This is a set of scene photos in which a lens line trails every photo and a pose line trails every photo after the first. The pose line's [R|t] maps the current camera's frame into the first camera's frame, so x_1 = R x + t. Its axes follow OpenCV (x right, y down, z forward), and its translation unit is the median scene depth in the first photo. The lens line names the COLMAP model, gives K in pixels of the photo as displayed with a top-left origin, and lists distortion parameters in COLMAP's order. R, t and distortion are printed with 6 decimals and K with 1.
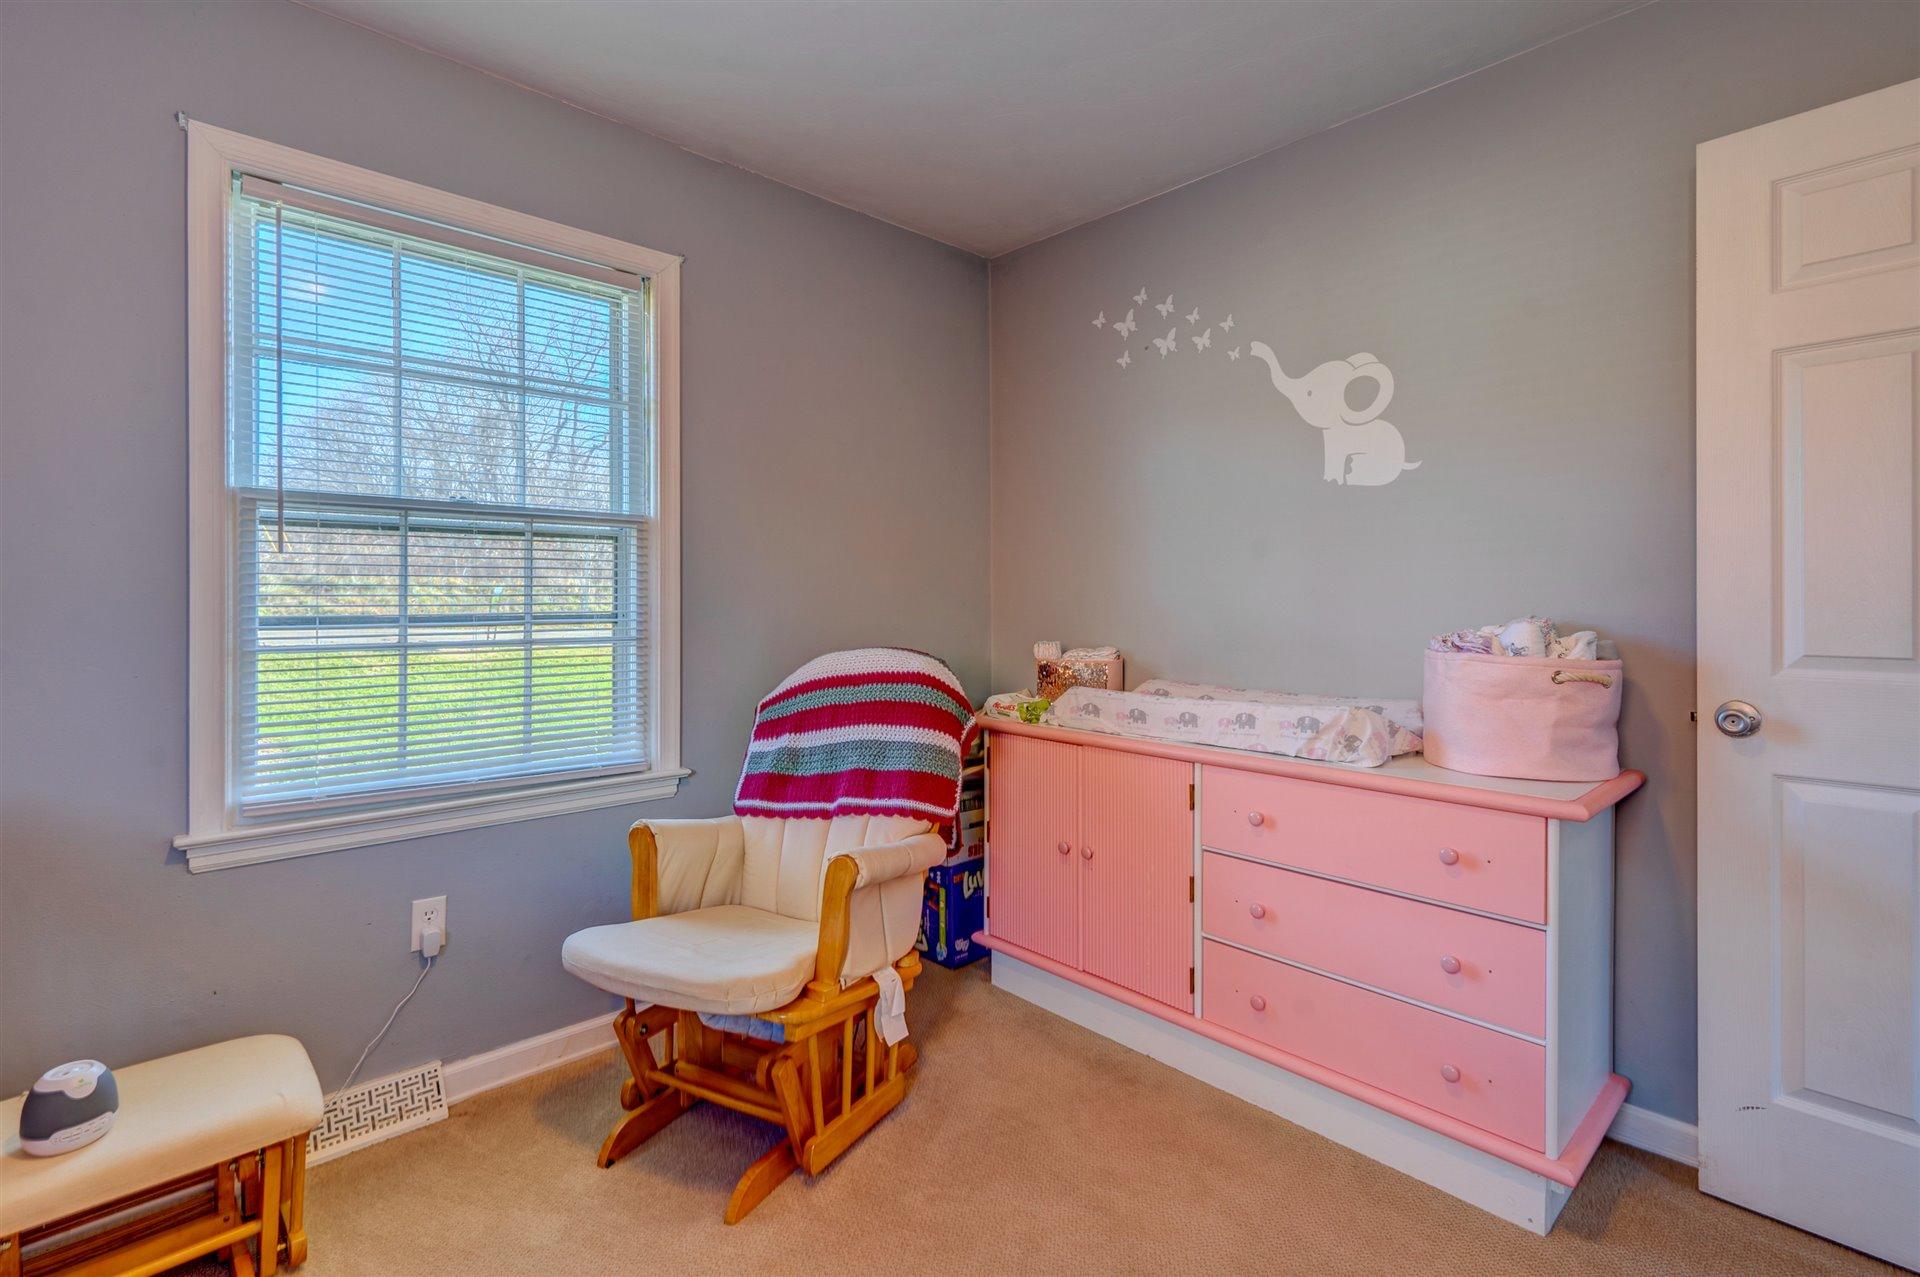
lens RADIAL K [[885.2, 0, 970.4], [0, 885.2, 605.0], [0, 0, 1]] dist [0.000953, 0.000518]
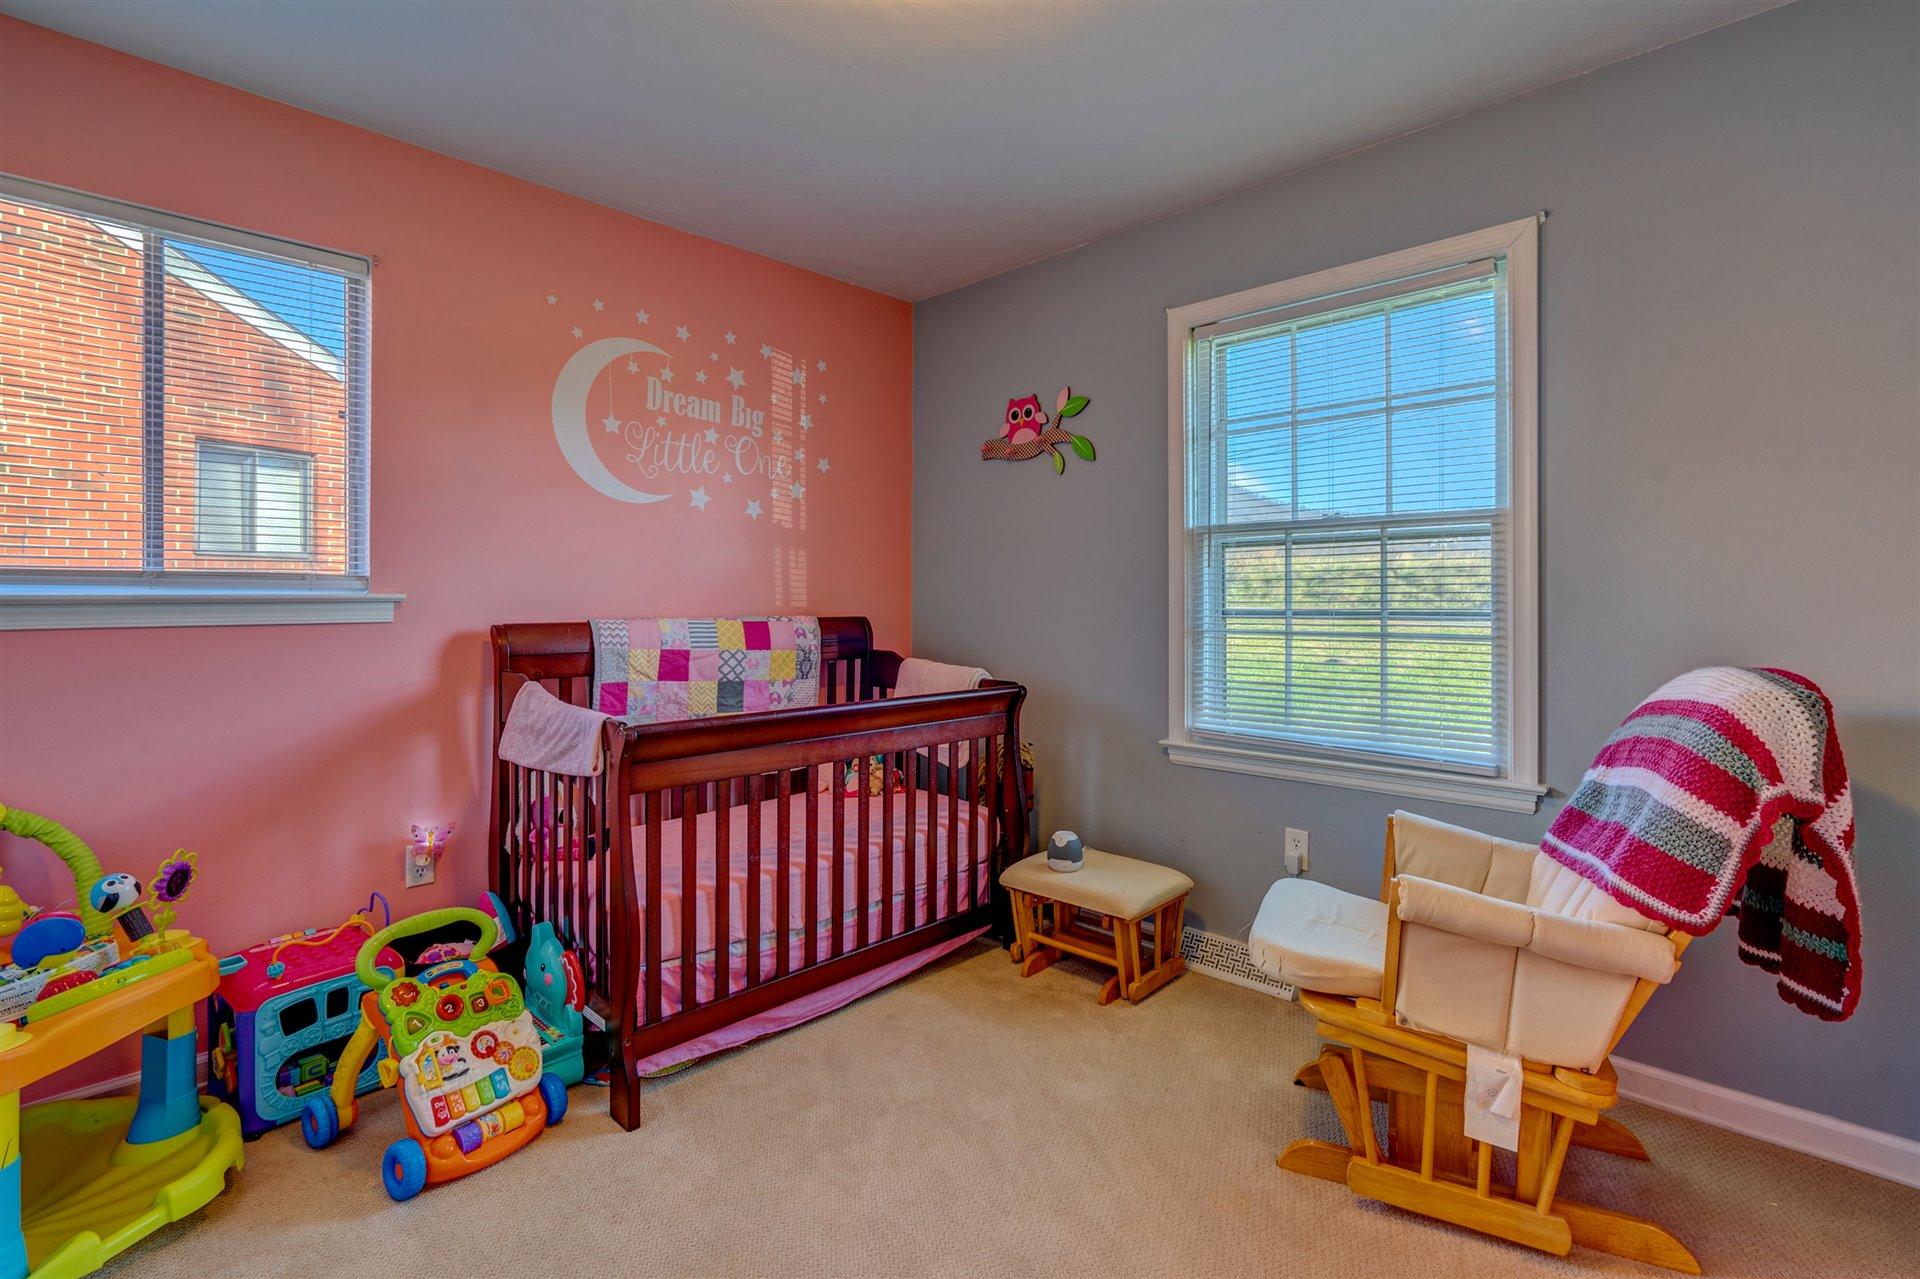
lens RADIAL K [[885.2, 0, 970.4], [0, 885.2, 606.0], [0, 0, 1]] dist [0.000953, 0.000518]
pose [[0.062257, 0.009025, -0.998019, 0.619376], [0.000021, 0.999959, 0.009044, -0.005611], [0.998060, -0.000584, 0.062254, 0.427779]]
